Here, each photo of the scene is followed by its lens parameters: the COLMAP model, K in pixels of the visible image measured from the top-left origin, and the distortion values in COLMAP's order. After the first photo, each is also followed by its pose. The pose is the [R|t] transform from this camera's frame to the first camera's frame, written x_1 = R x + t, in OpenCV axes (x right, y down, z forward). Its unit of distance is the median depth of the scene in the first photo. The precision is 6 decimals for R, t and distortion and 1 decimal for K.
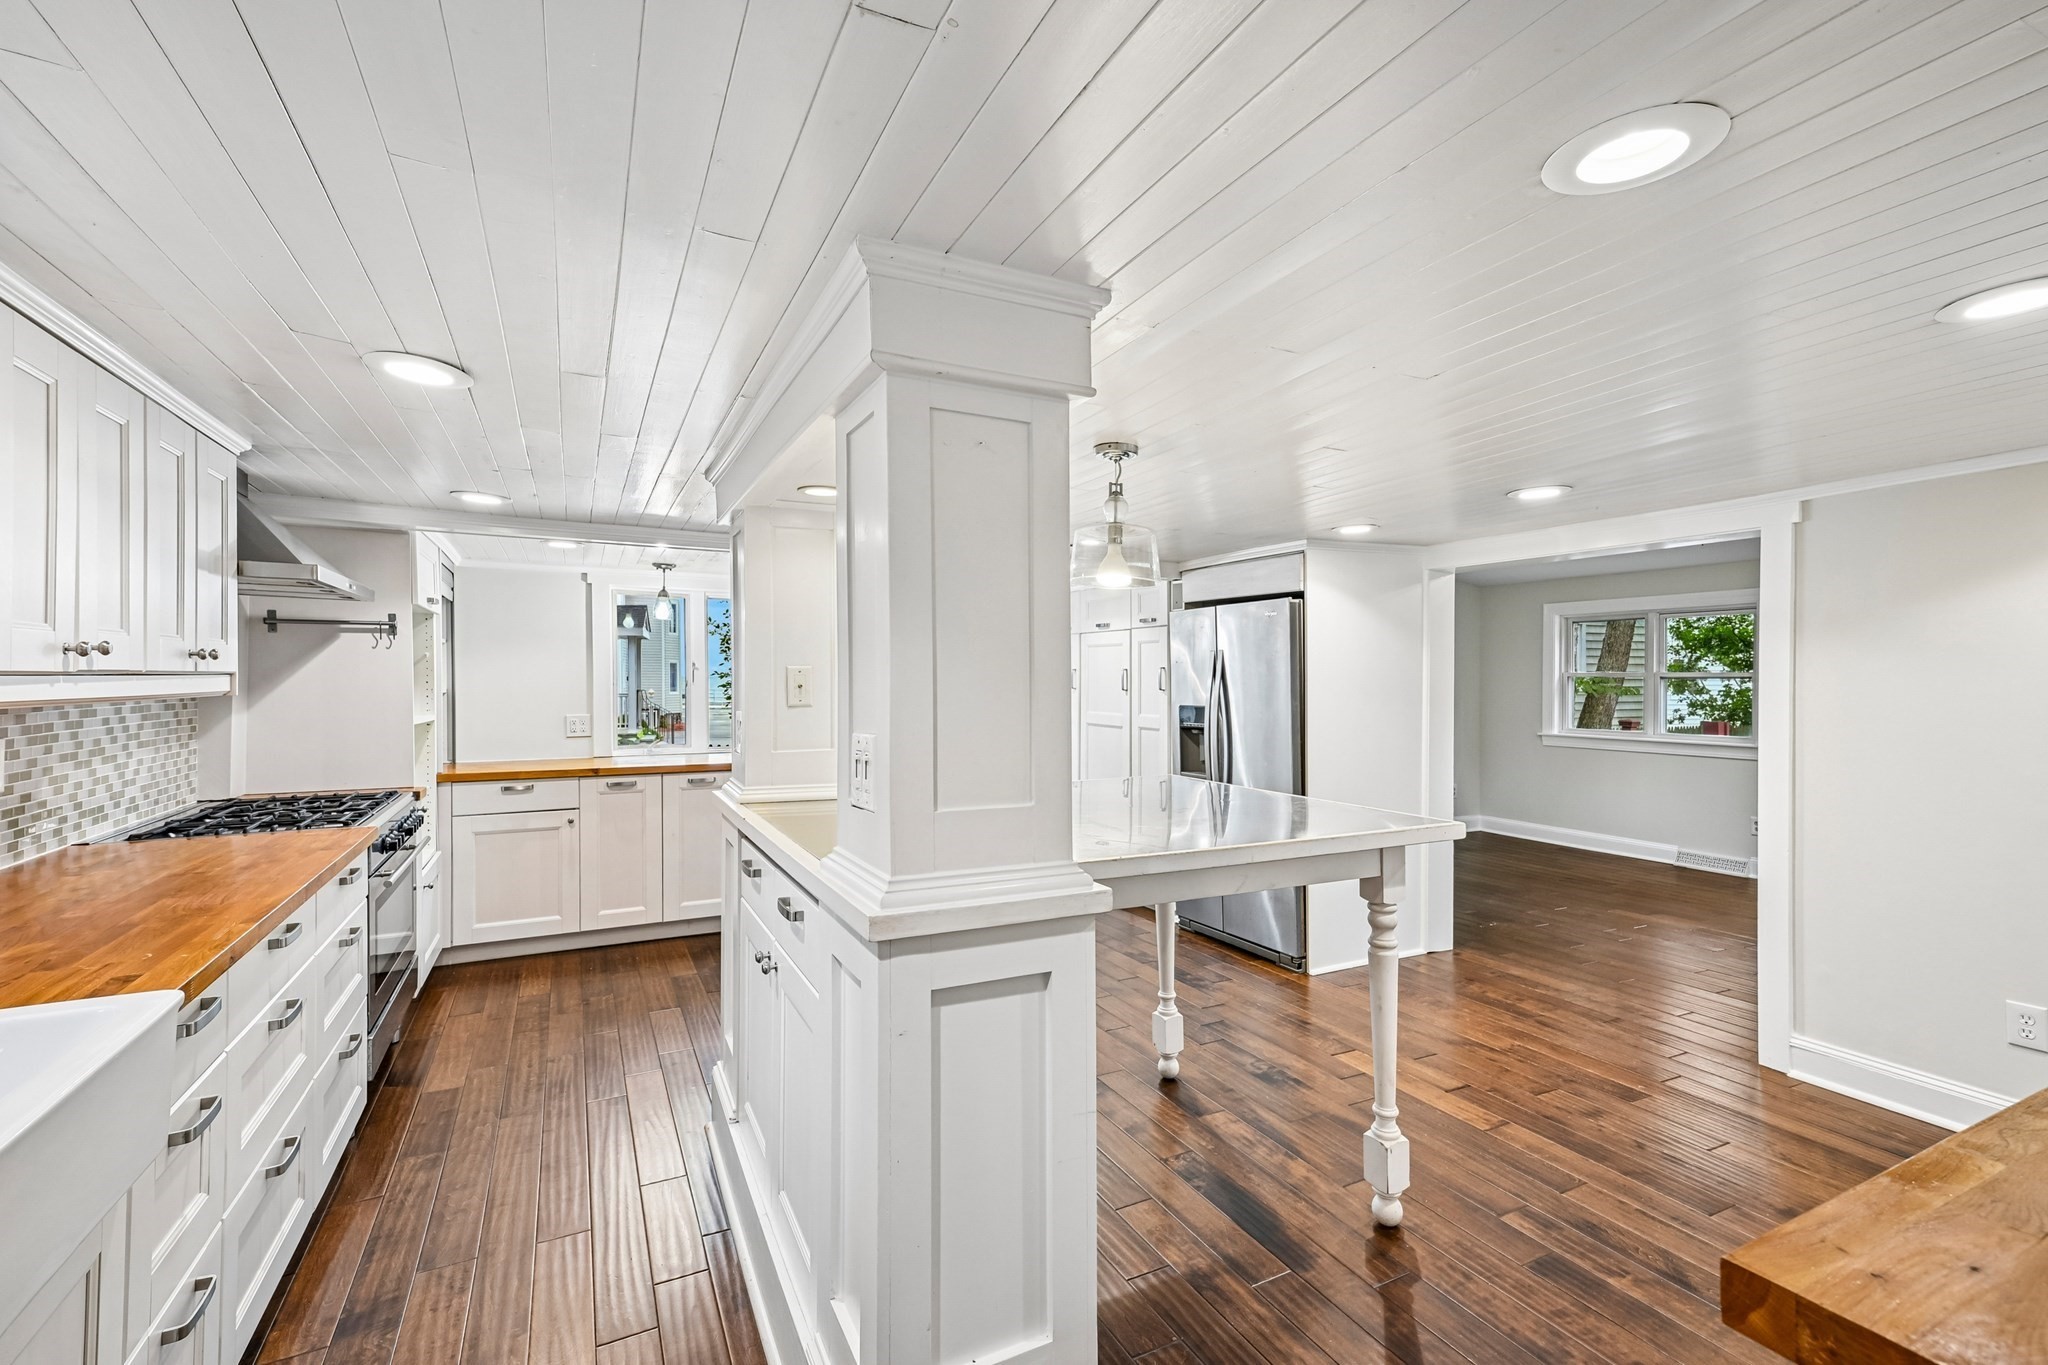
lens RADIAL K [[910.3, 0, 1019.7], [0, 910.3, 682.3], [0, 0, 1]] dist [-0.003821, -0.000358]
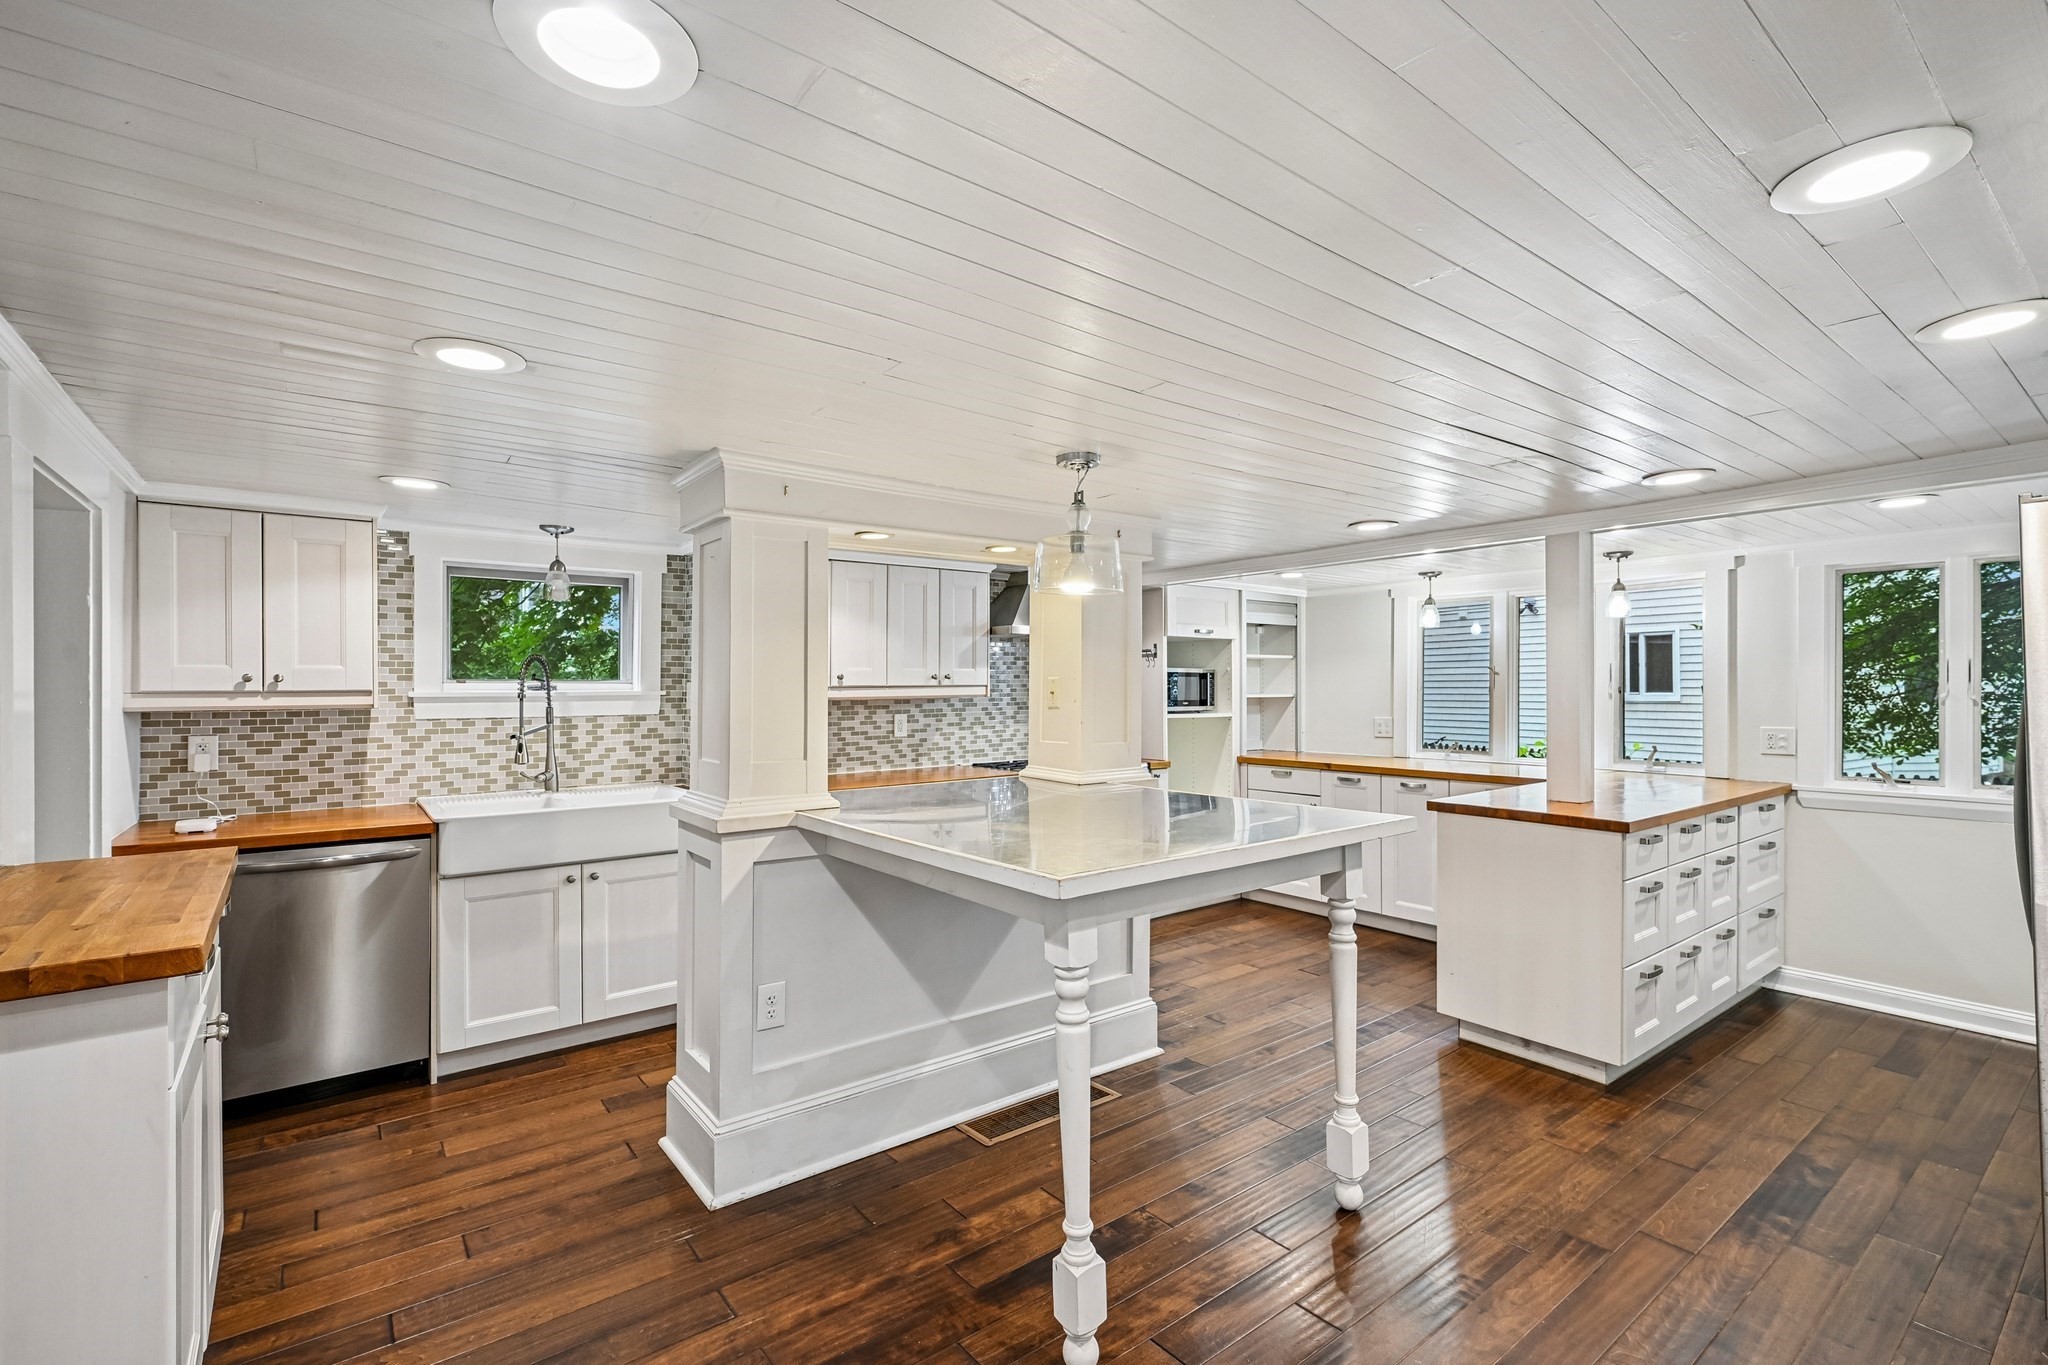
lens RADIAL K [[910.3, 0, 1019.7], [0, 910.3, 682.3], [0, 0, 1]] dist [-0.003821, -0.000358]
pose [[0.167228, -0.010924, -0.985858, 0.718021], [0.005773, 0.999932, -0.010101, 0.002918], [0.985901, -0.004003, 0.167280, 0.501007]]
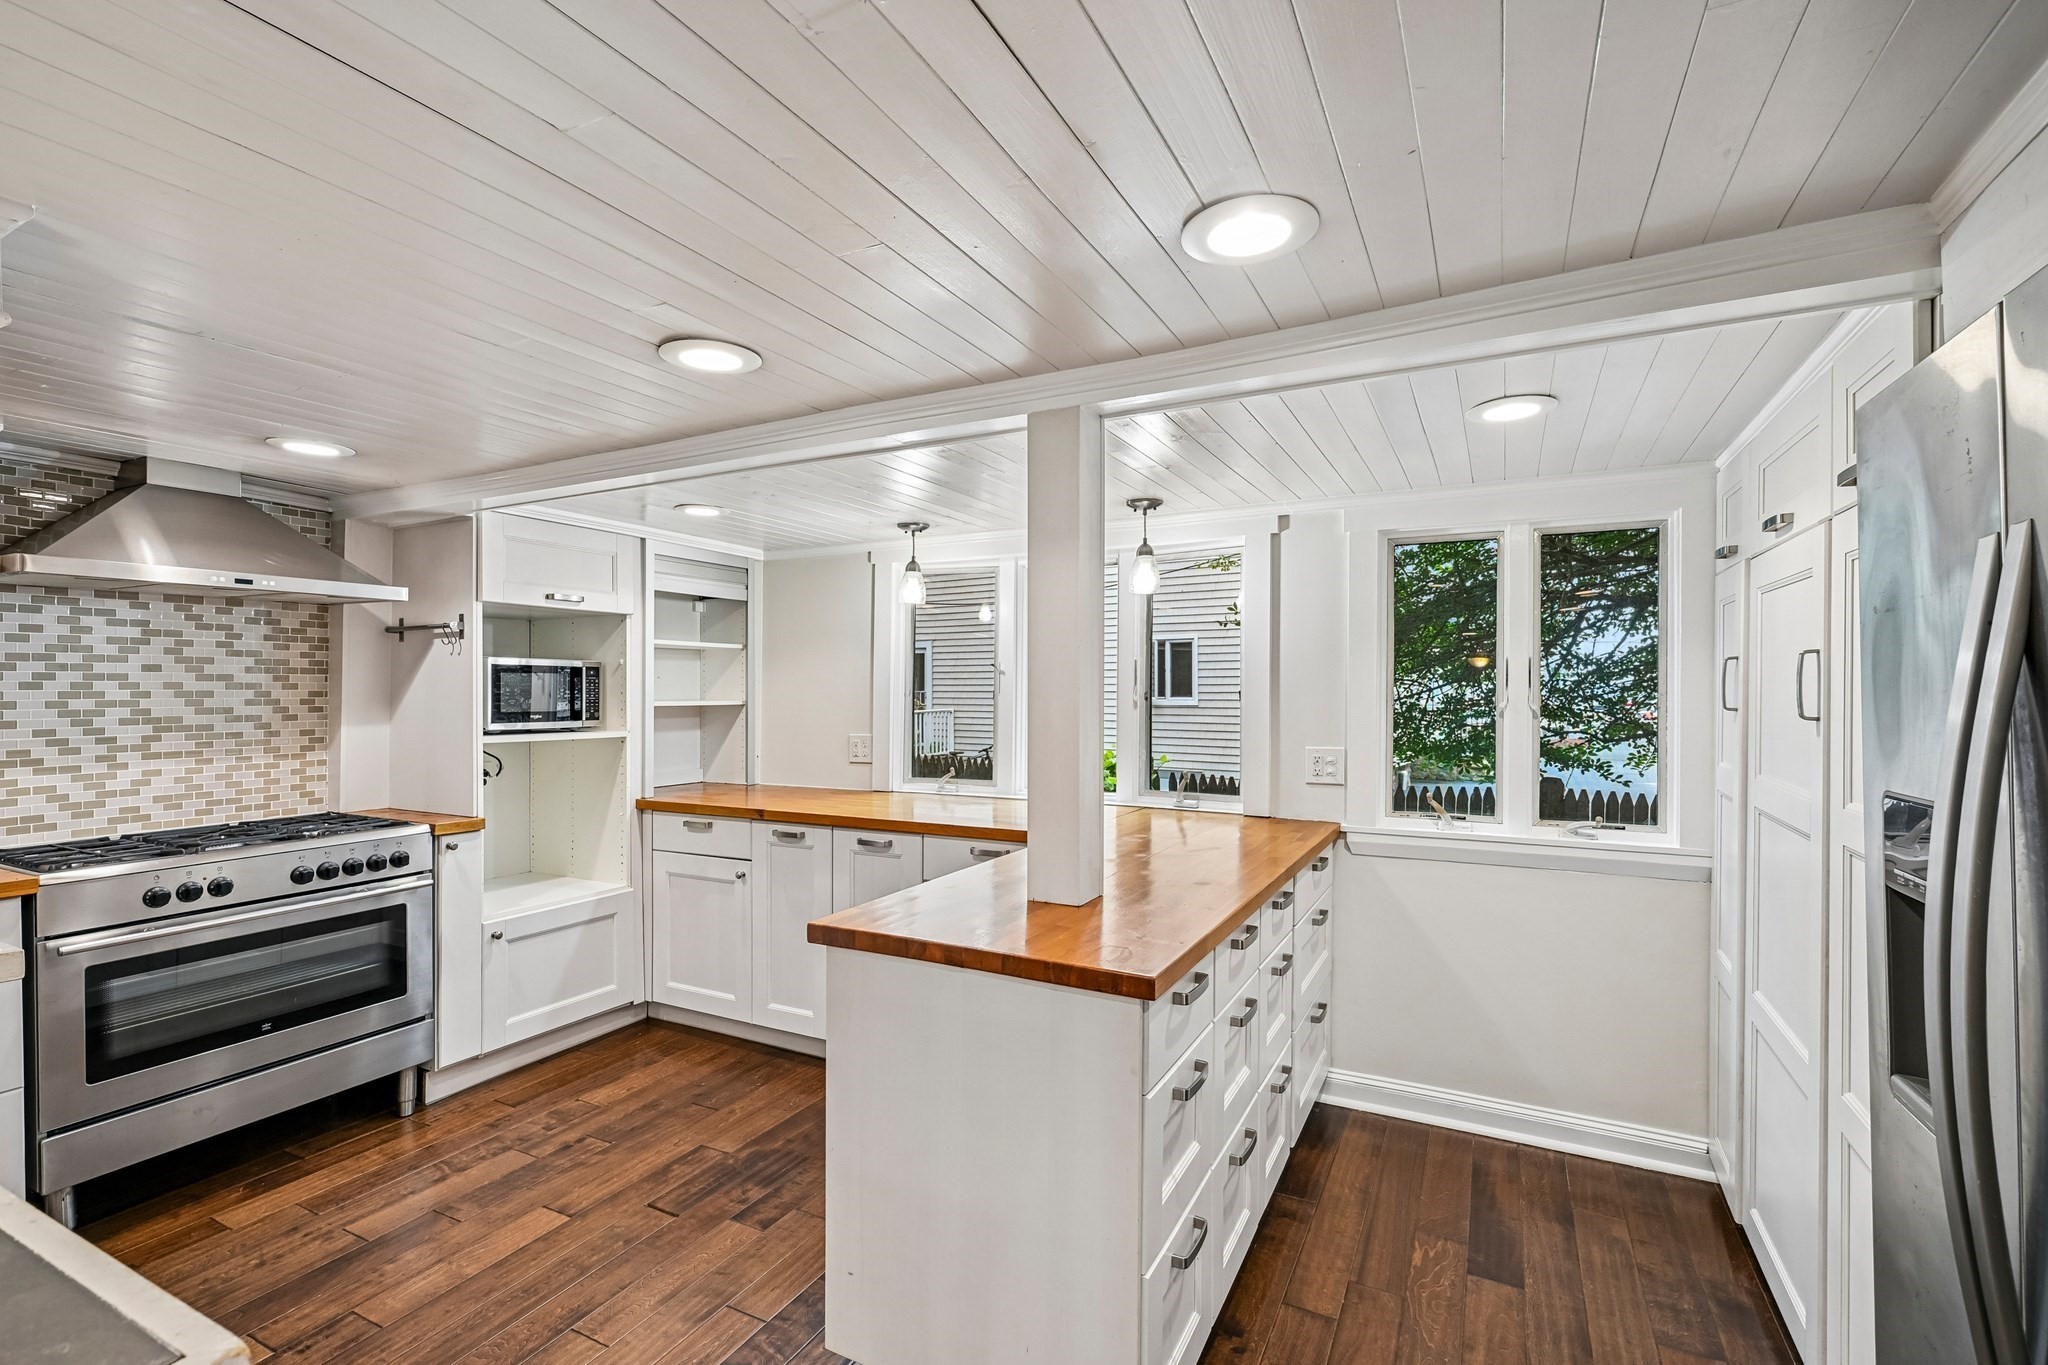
lens RADIAL K [[910.3, 0, 1019.7], [0, 910.3, 682.3], [0, 0, 1]] dist [-0.003821, -0.000358]
pose [[0.572071, -0.011556, -0.820122, 0.308467], [0.003439, 0.999926, -0.011691, 0.001956], [0.820197, 0.003868, 0.572069, 0.889813]]
